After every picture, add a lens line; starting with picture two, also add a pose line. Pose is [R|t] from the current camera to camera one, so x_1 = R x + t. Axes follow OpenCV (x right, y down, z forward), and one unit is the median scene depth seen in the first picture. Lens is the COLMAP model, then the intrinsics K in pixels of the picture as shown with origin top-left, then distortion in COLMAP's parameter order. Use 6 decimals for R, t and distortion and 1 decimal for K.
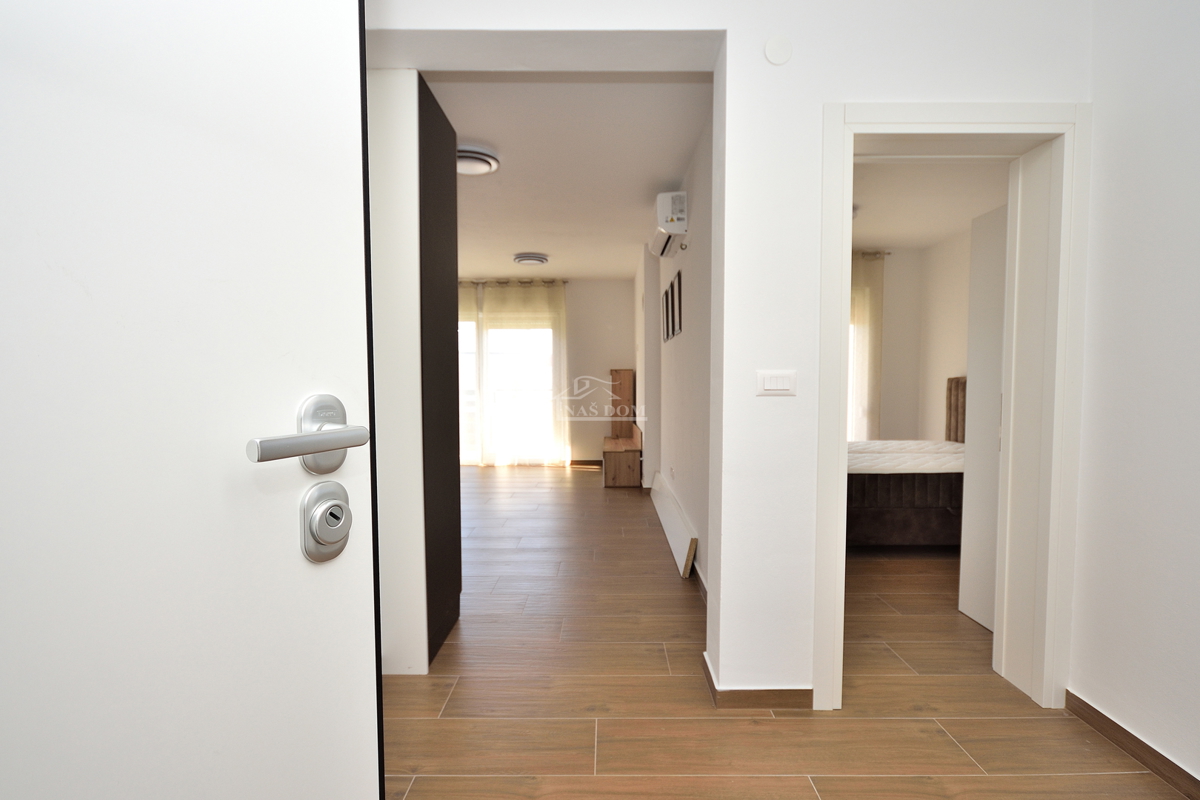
lens RADIAL K [[517.4, 0, 608.1], [0, 517.4, 410.1], [0, 0, 1]] dist [0.016317, -0.000481]
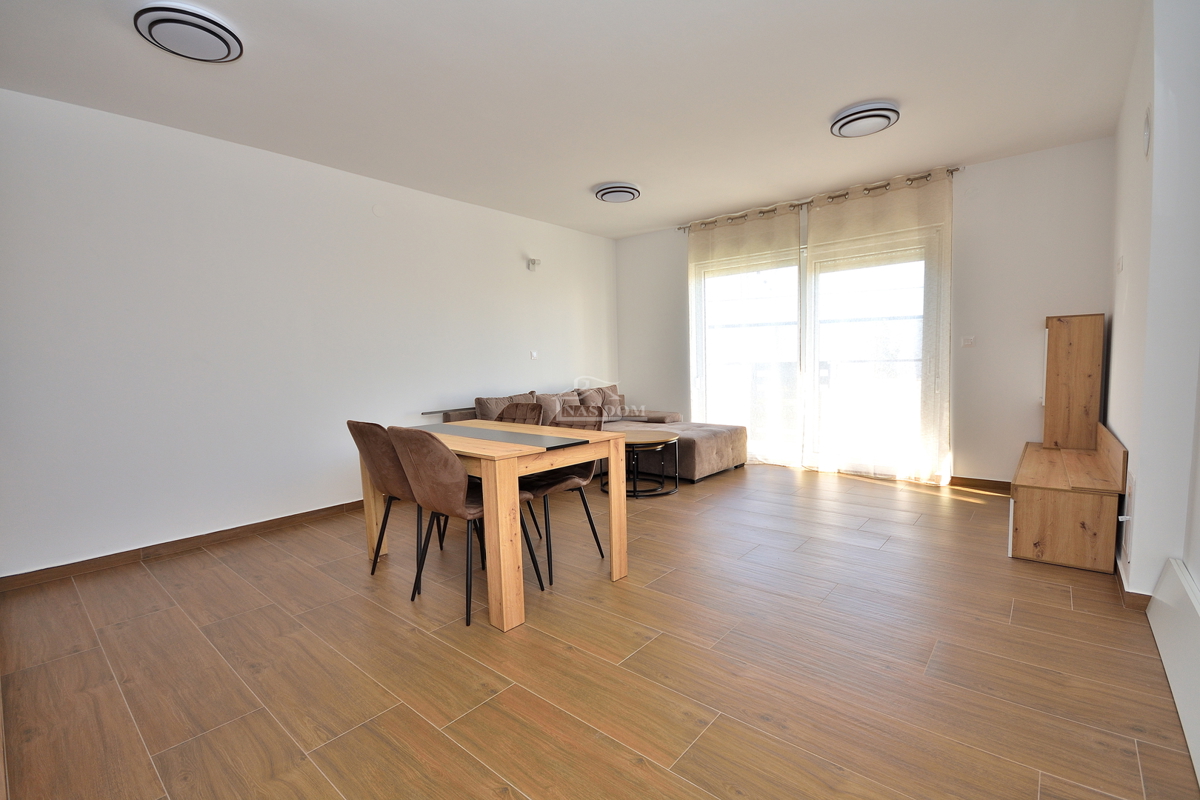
lens RADIAL K [[517.4, 0, 608.1], [0, 517.4, 410.1], [0, 0, 1]] dist [0.016317, -0.000481]
pose [[0.765719, 0.052722, -0.641011, 0.009766], [-0.019609, 0.998085, 0.058667, -0.012299], [0.642877, -0.032353, 0.765286, 0.335600]]
